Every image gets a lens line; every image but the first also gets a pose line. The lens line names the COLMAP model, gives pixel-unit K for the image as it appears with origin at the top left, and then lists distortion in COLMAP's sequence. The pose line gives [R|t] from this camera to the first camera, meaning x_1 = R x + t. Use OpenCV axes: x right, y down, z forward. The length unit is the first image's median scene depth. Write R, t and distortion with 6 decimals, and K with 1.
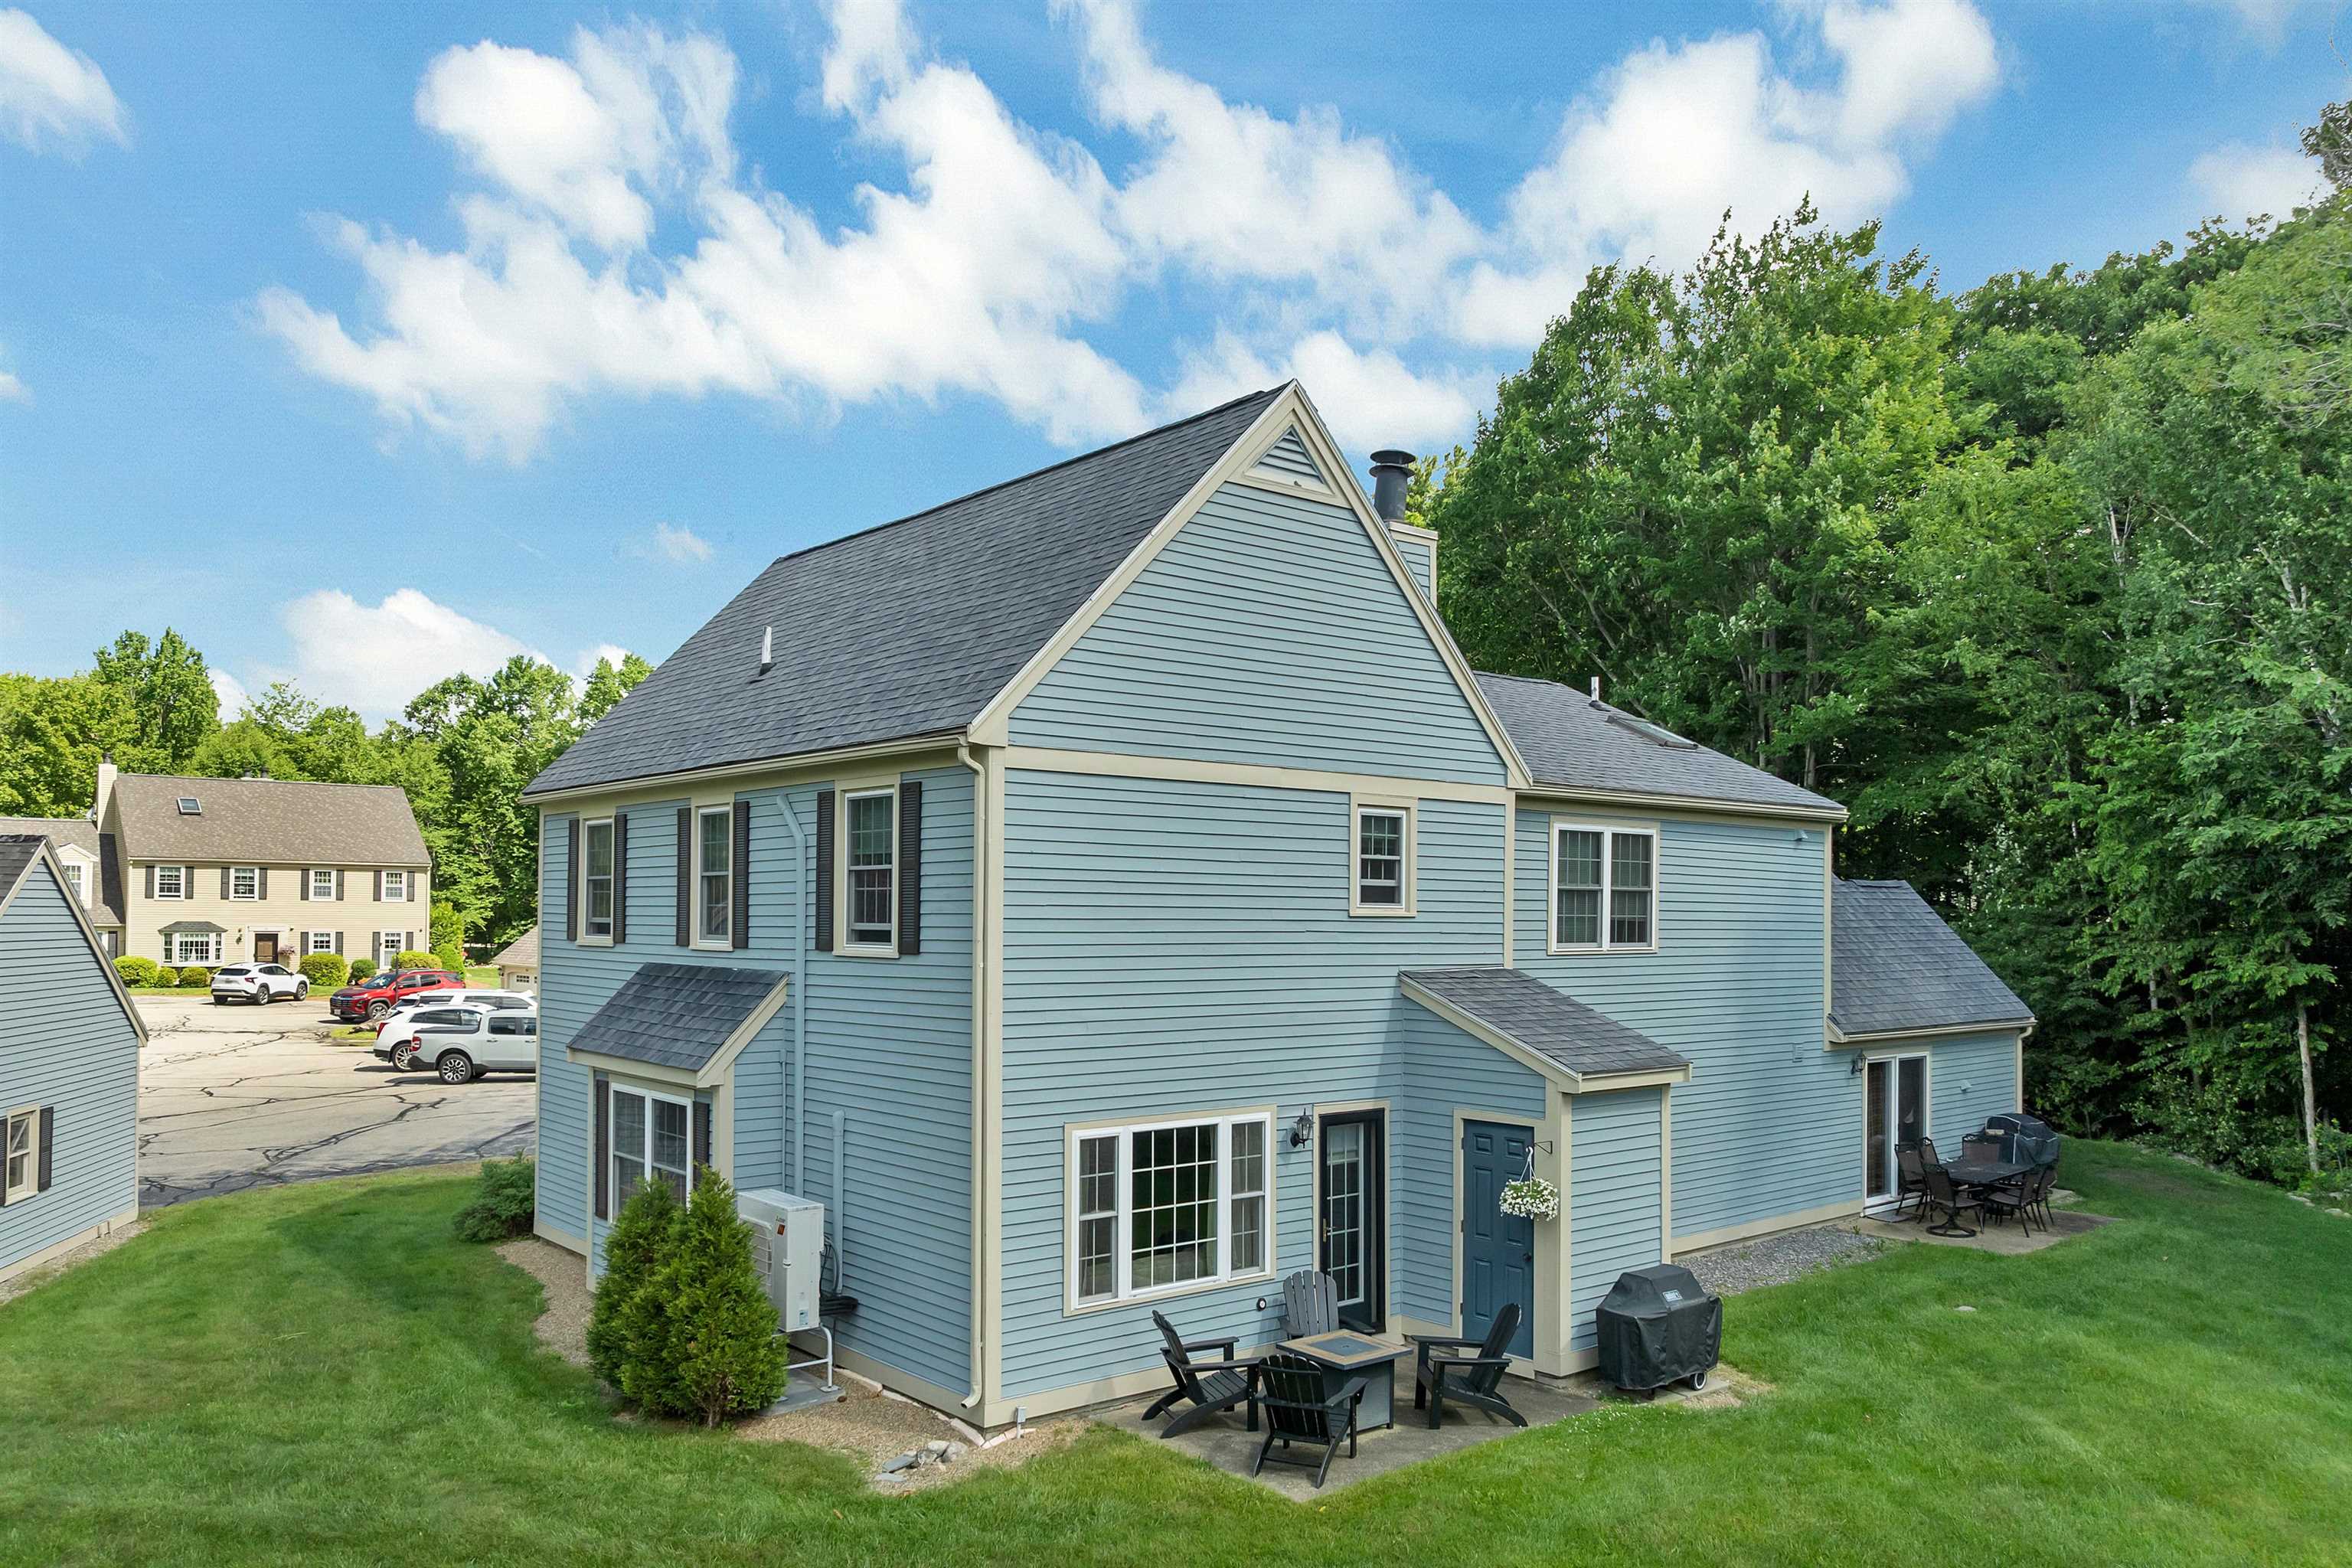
lens RADIAL K [[1649.8, 0, 1181.3], [0, 1649.8, 871.6], [0, 0, 1]] dist [-0.011063, -0.009777]
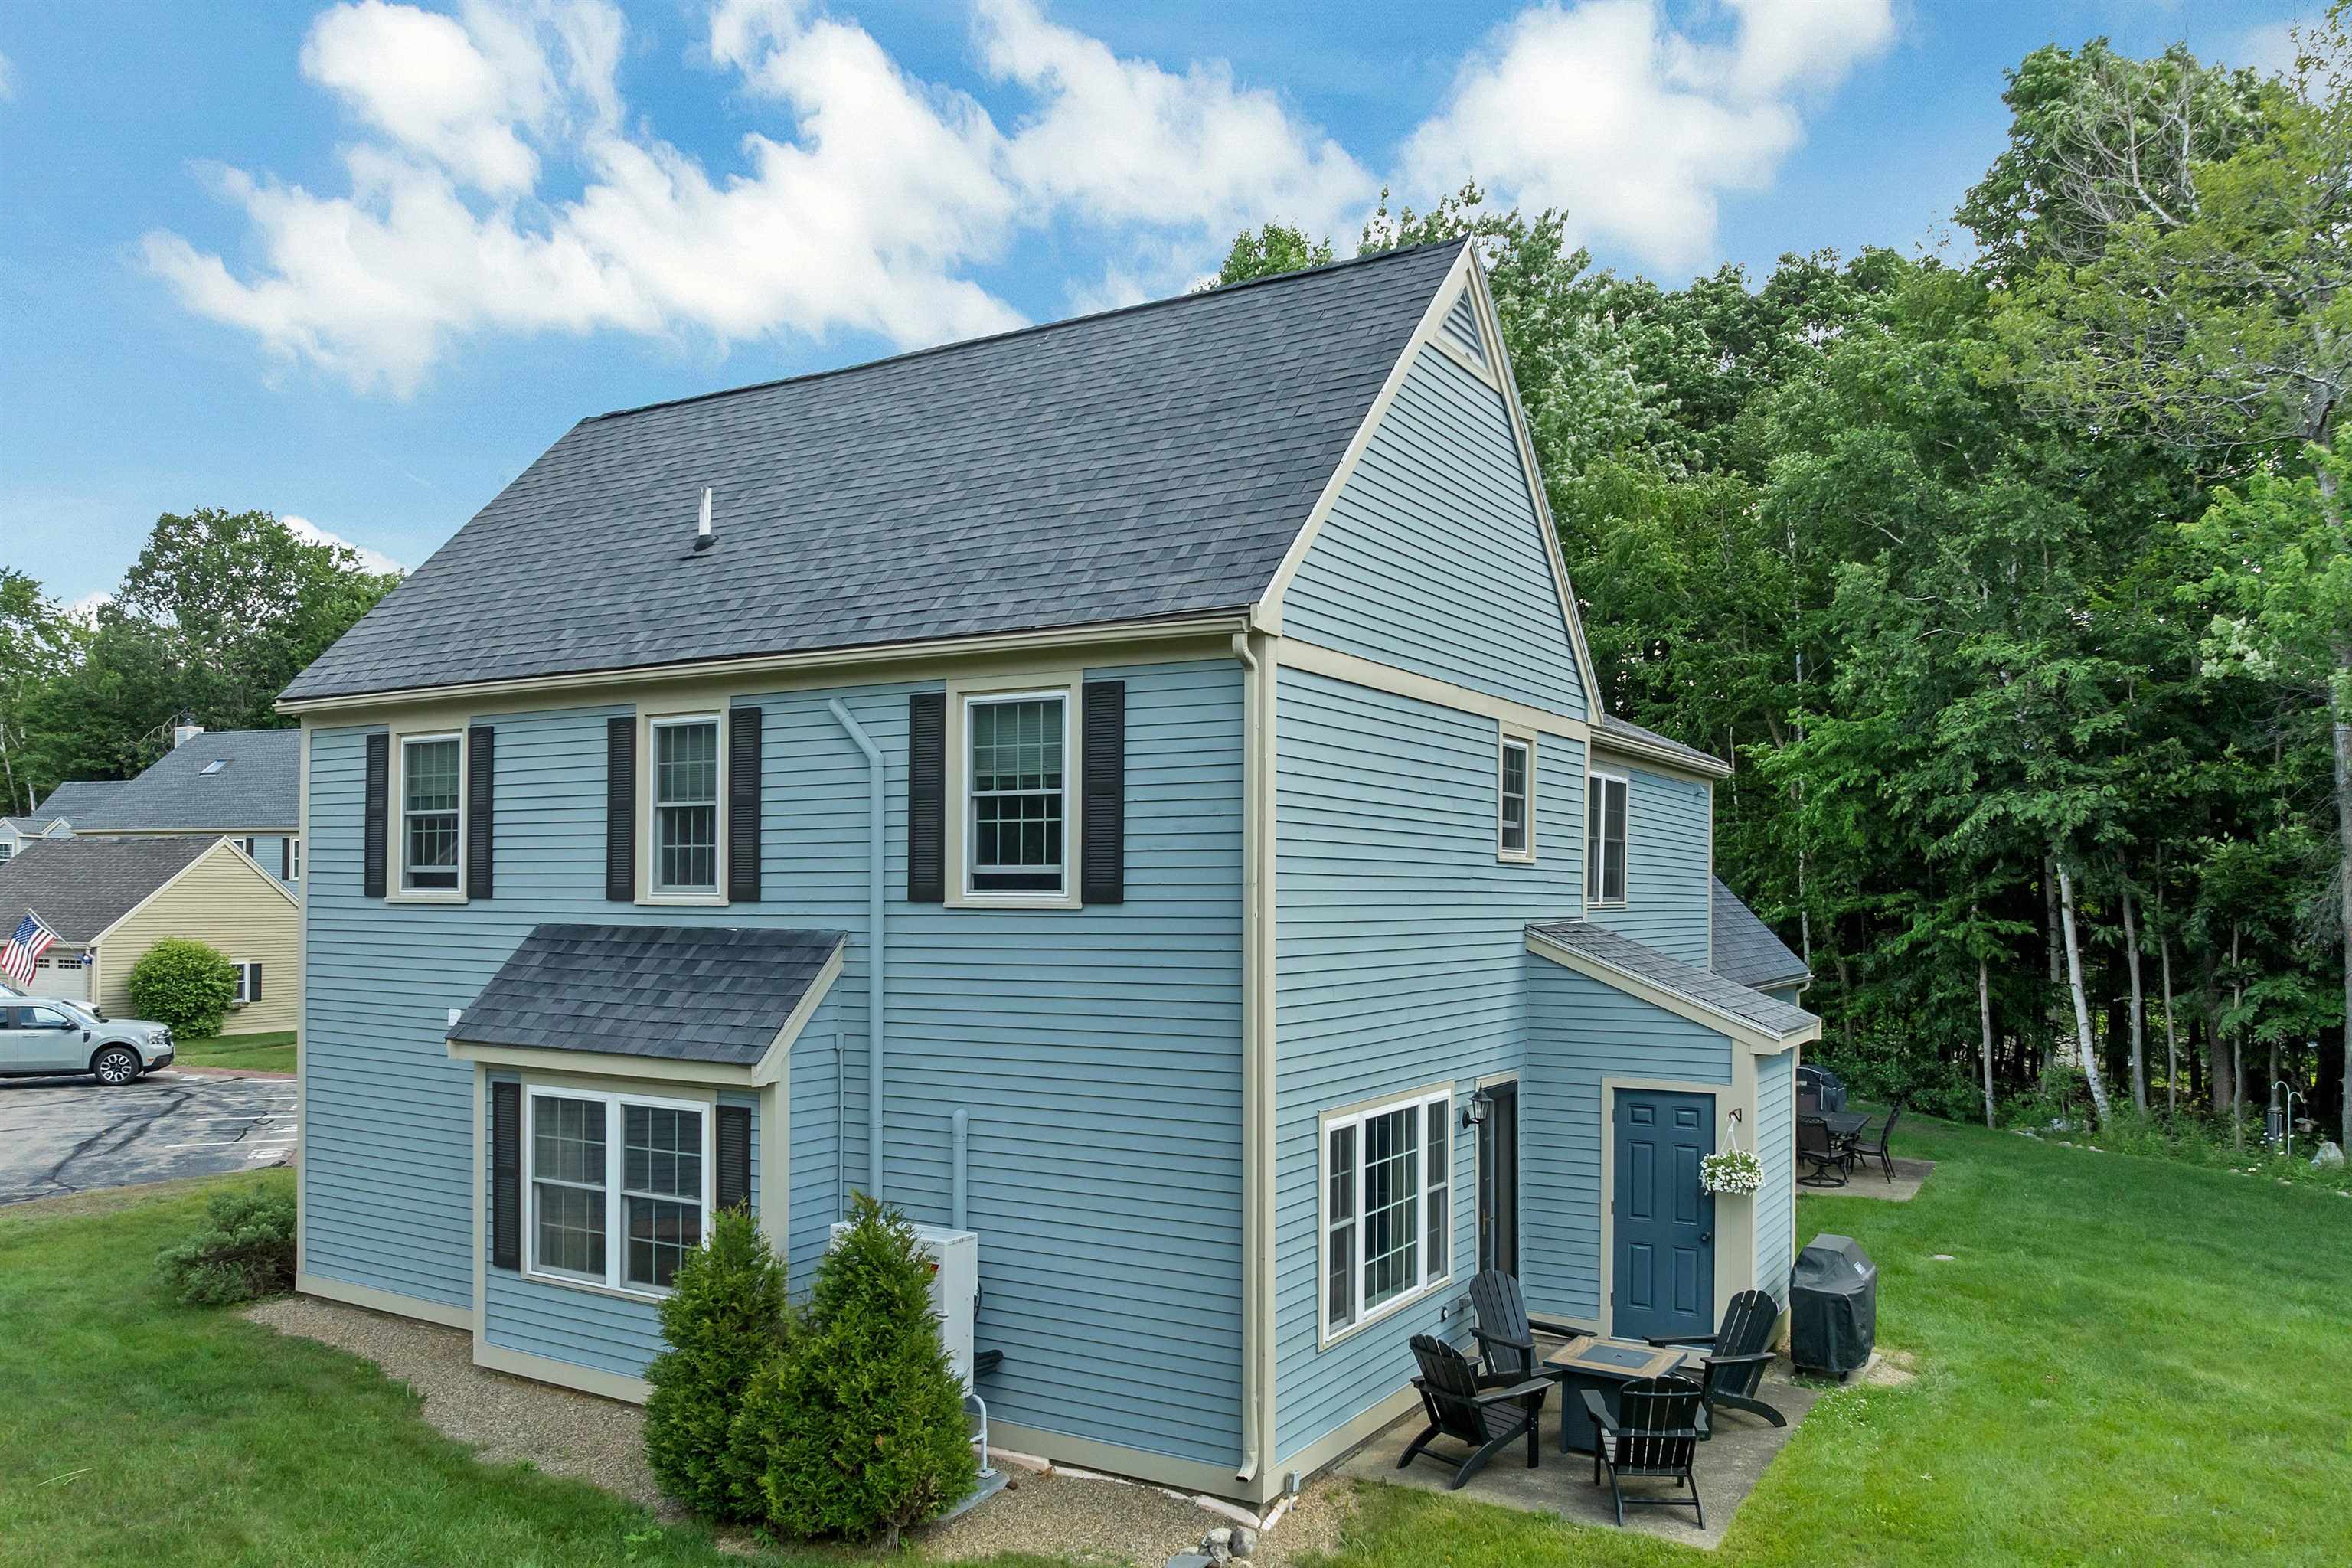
lens RADIAL K [[1649.8, 0, 1181.3], [0, 1649.8, 871.6], [0, 0, 1]] dist [-0.011063, -0.009777]
pose [[0.945507, 0.003239, 0.325585, -0.354518], [-0.008598, 0.999850, 0.015023, 0.021389], [-0.325488, -0.017003, 0.945393, 0.237376]]
